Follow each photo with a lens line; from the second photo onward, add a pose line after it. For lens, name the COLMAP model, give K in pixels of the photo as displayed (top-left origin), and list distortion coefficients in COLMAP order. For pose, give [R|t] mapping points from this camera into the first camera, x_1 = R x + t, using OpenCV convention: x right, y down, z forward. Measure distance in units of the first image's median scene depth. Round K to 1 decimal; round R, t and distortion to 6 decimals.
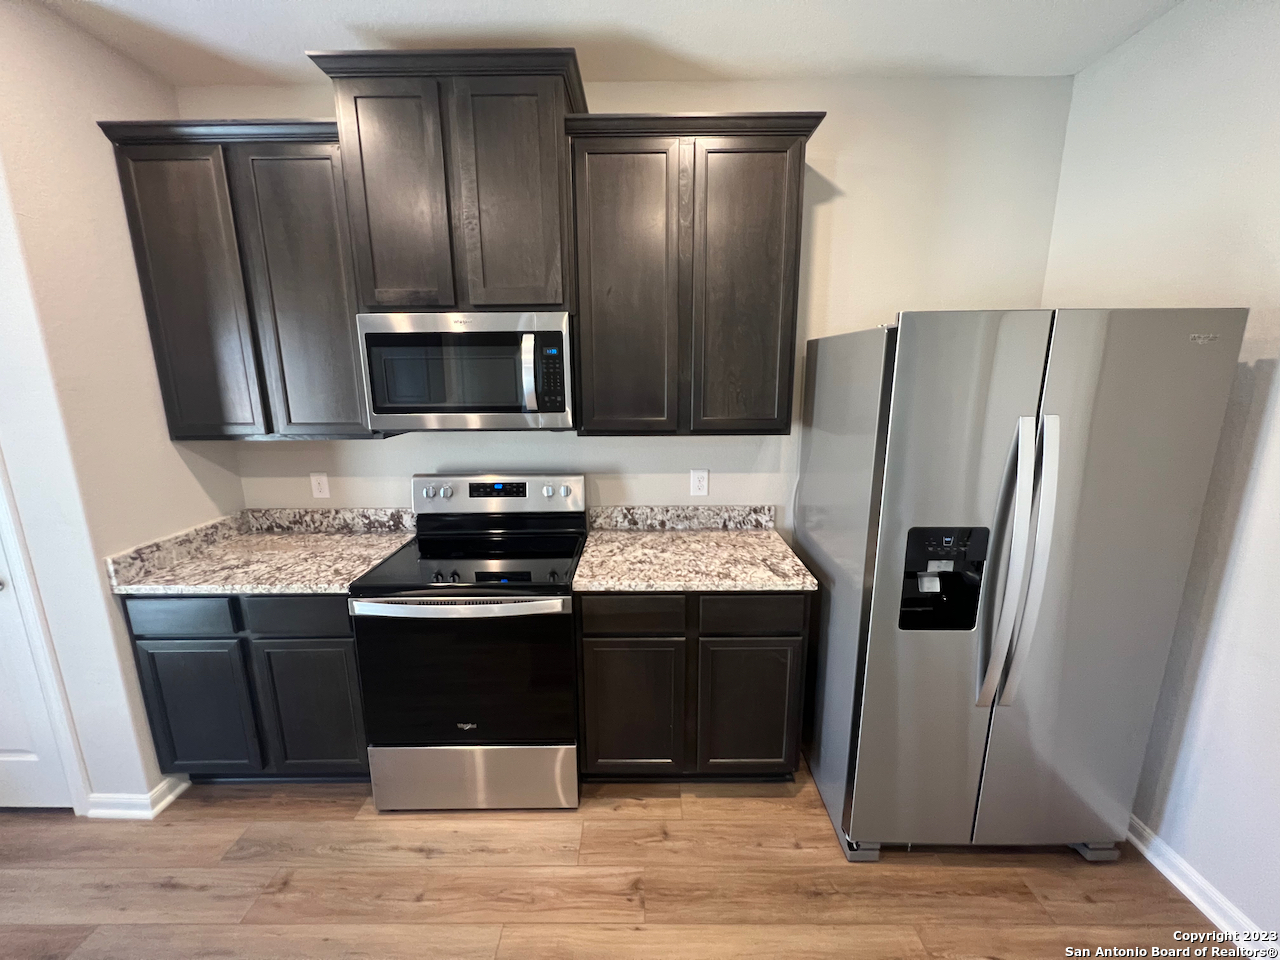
lens RADIAL K [[510.1, 0, 640.9], [0, 510.1, 478.8], [0, 0, 1]] dist [0.000396, 0.000197]
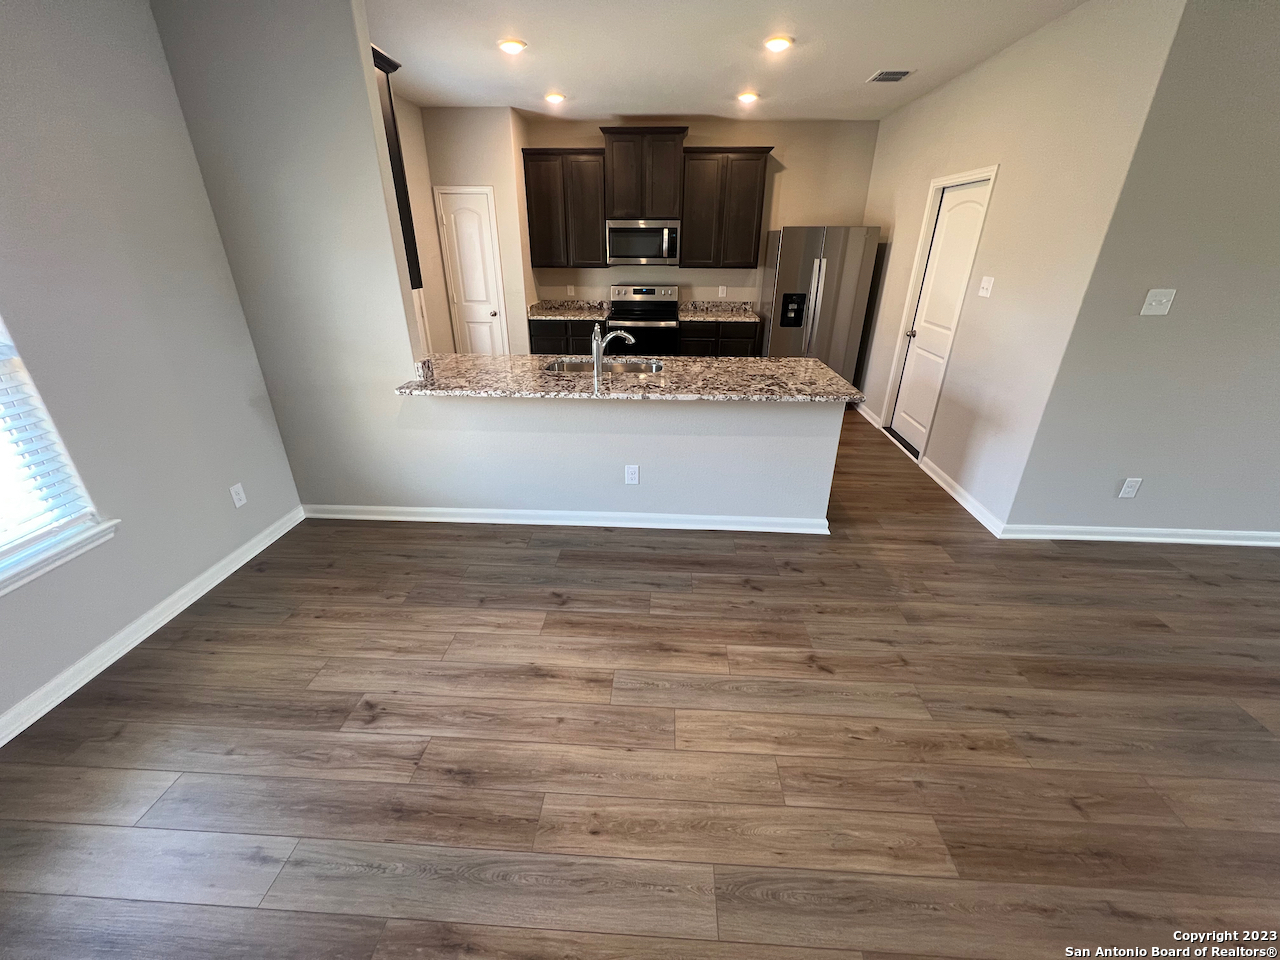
lens RADIAL K [[512.7, 0, 639.9], [0, 512.7, 479.4], [0, 0, 1]] dist [-0.003603, 0.001374]
pose [[0.998813, 0.031212, -0.037408, -0.199992], [-0.021864, 0.973340, 0.228324, 0.405188], [0.043537, -0.227235, 0.972866, -1.985492]]
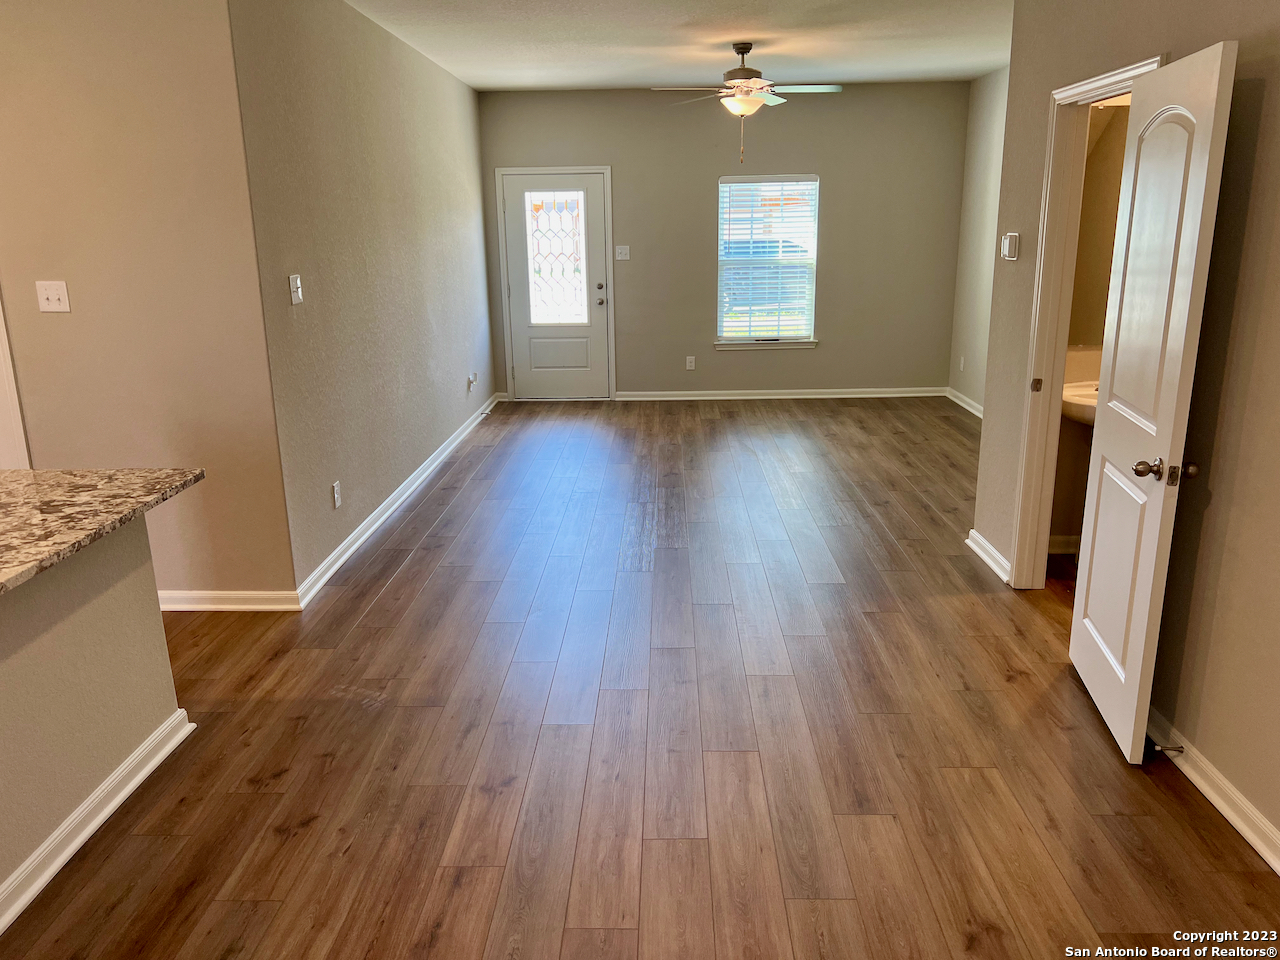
lens RADIAL K [[976.0, 0, 642.6], [0, 976.0, 474.2], [0, 0, 1]] dist [0.014360, -0.002042]
pose [[0.021034, -0.247407, 0.968683, -1.178374], [0.215358, 0.947274, 0.237263, 0.275385], [-0.976309, 0.203623, 0.073206, -1.405857]]
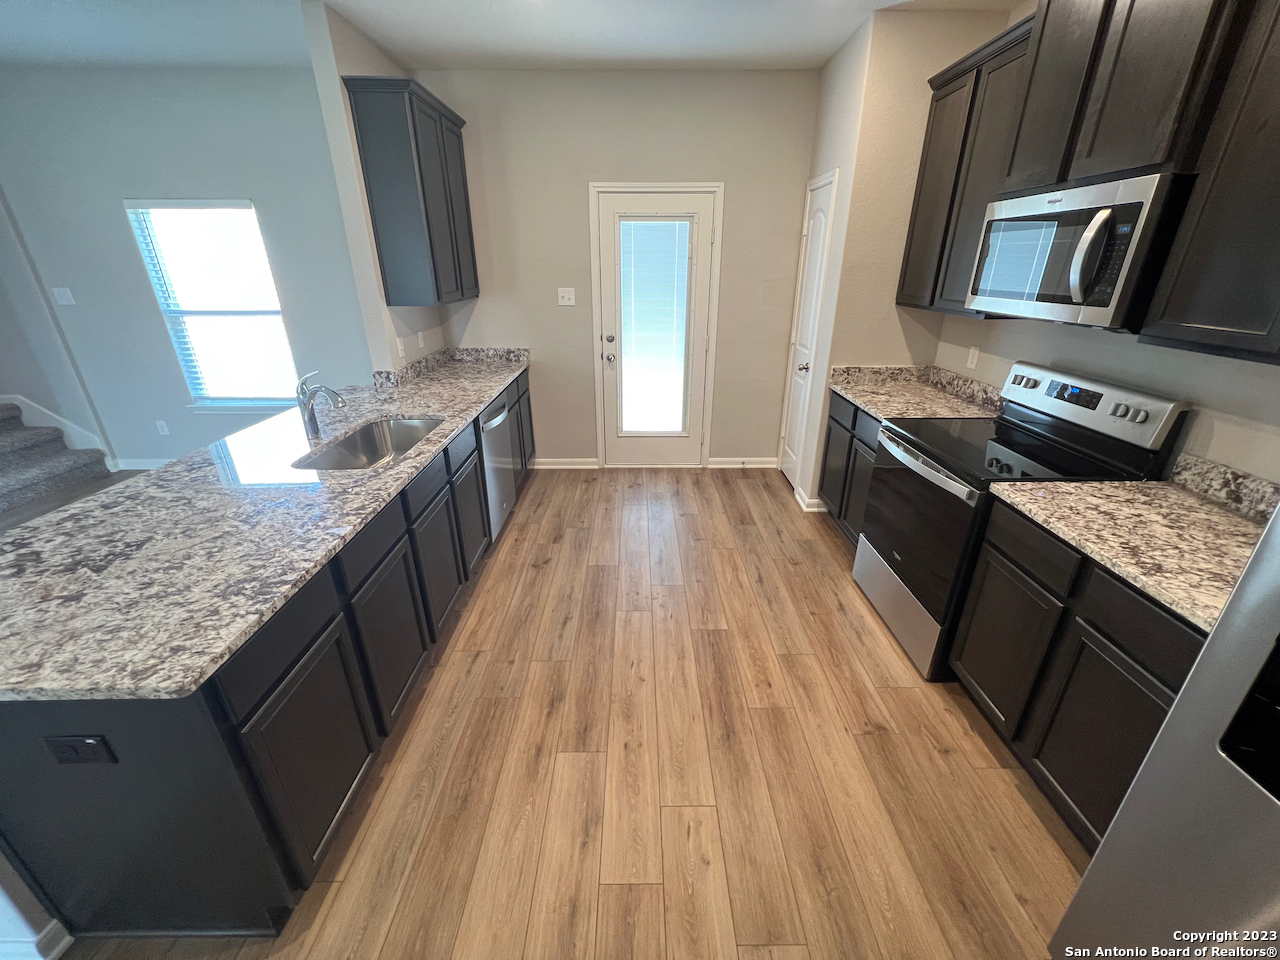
lens RADIAL K [[512.7, 0, 640.1], [0, 512.7, 479.7], [0, 0, 1]] dist [-0.003603, 0.001374]
pose [[0.012245, 0.397442, -0.917546, 0.694433], [-0.200190, 0.900011, 0.387175, -0.045333], [0.979681, 0.178942, 0.090584, 0.214107]]
